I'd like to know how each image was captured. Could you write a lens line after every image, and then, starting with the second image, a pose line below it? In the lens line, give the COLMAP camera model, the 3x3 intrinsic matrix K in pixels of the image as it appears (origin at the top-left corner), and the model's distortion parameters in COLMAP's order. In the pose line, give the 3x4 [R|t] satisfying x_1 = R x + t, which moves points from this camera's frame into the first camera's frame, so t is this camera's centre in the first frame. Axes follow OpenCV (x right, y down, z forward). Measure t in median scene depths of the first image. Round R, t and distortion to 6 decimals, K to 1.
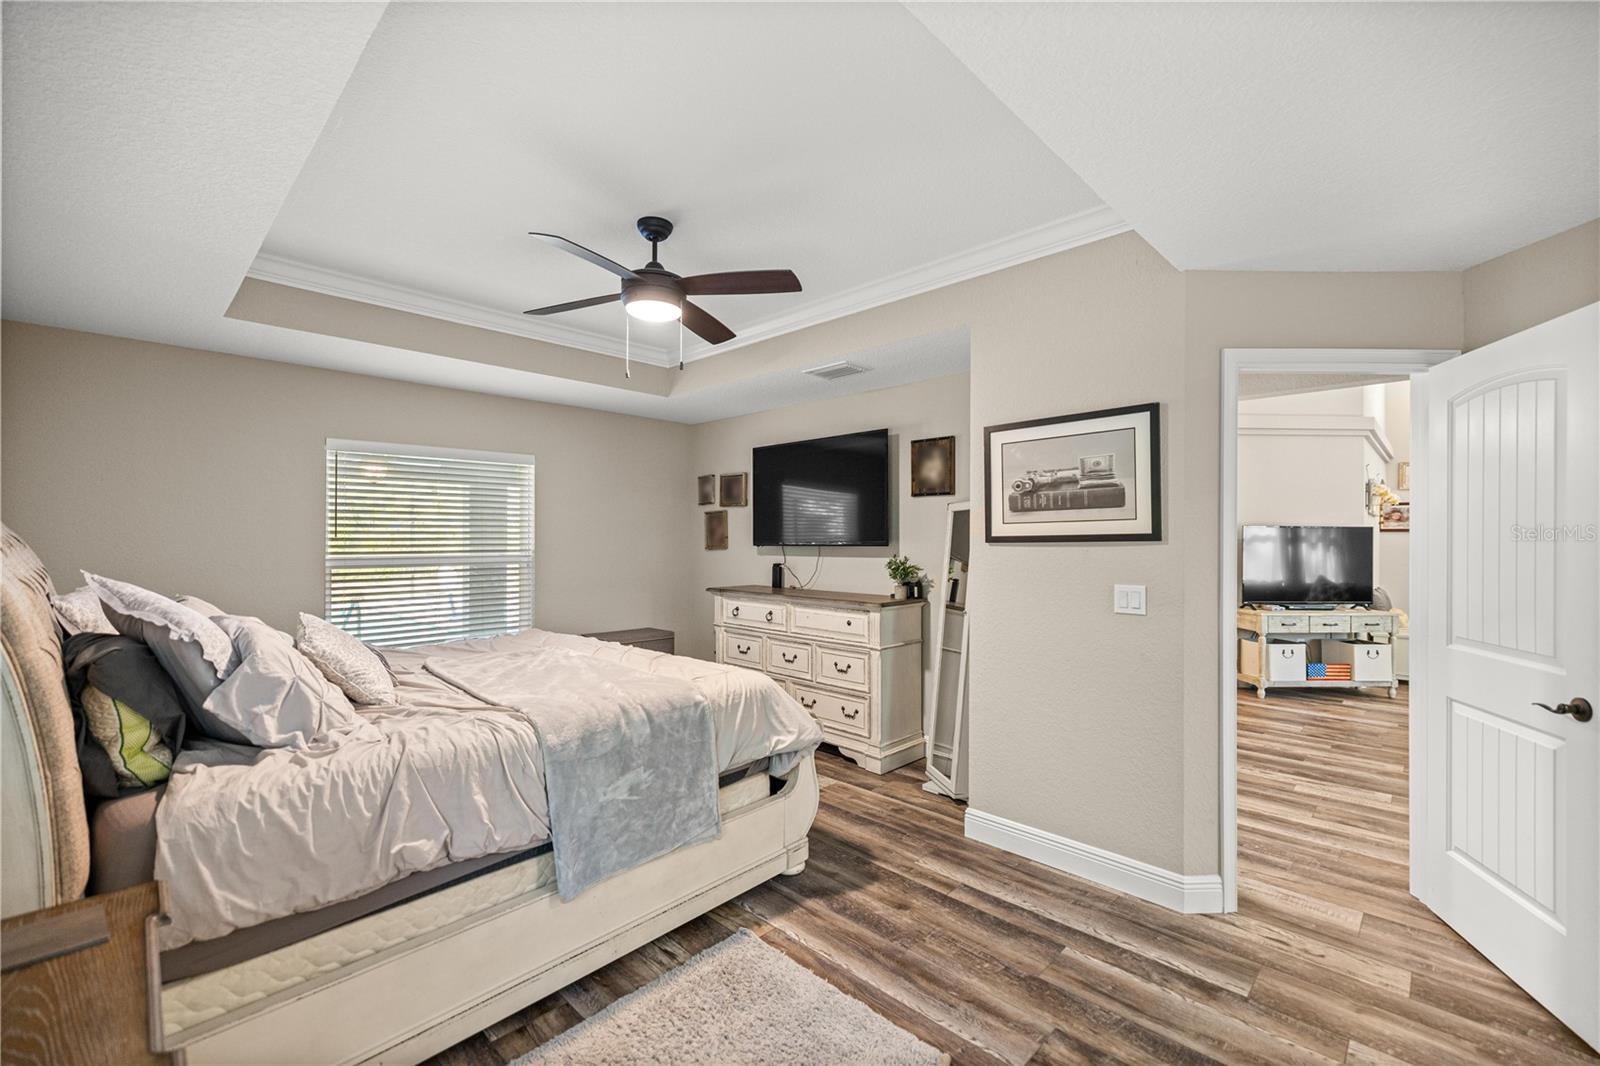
lens RADIAL K [[672.2, 0, 801.3], [0, 672.2, 535.8], [0, 0, 1]] dist [-0.000499, -0.000031]
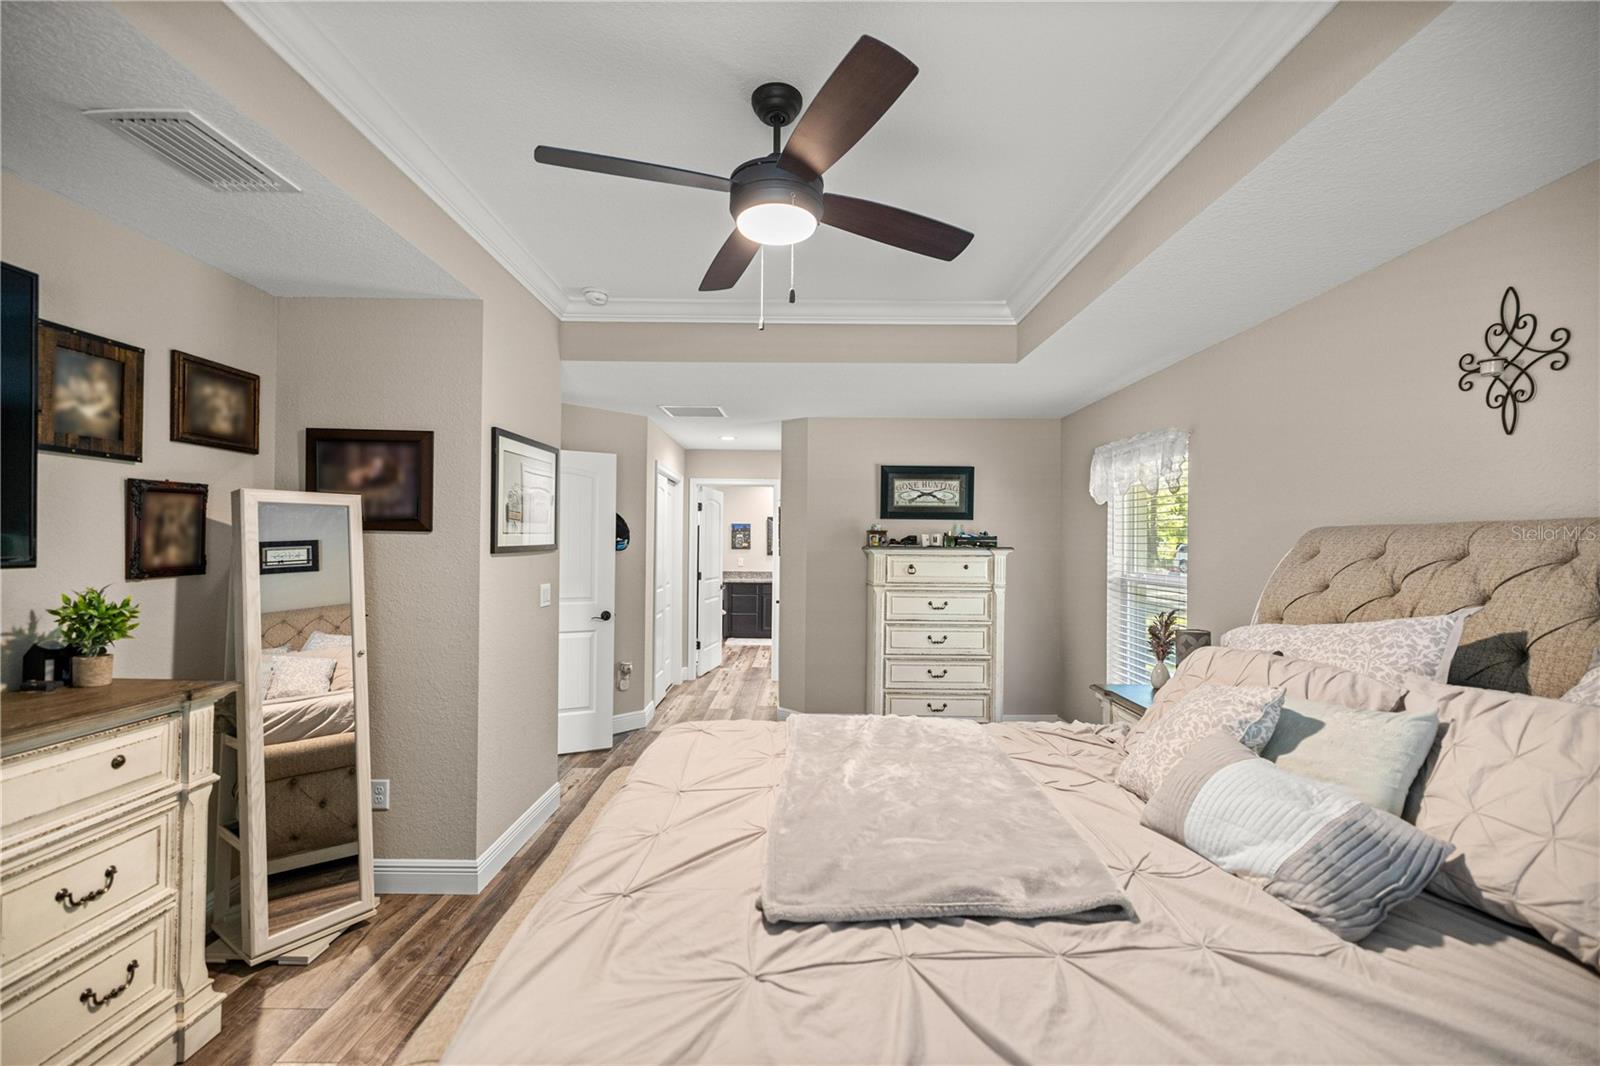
lens RADIAL K [[672.2, 0, 800.3], [0, 672.2, 540.9], [0, 0, 1]] dist [-0.000499, -0.000031]
pose [[-0.698840, -0.005028, 0.715261, -0.600555], [-0.014949, 0.999860, -0.007577, -0.005475], [-0.715122, -0.015988, -0.698817, 1.196801]]
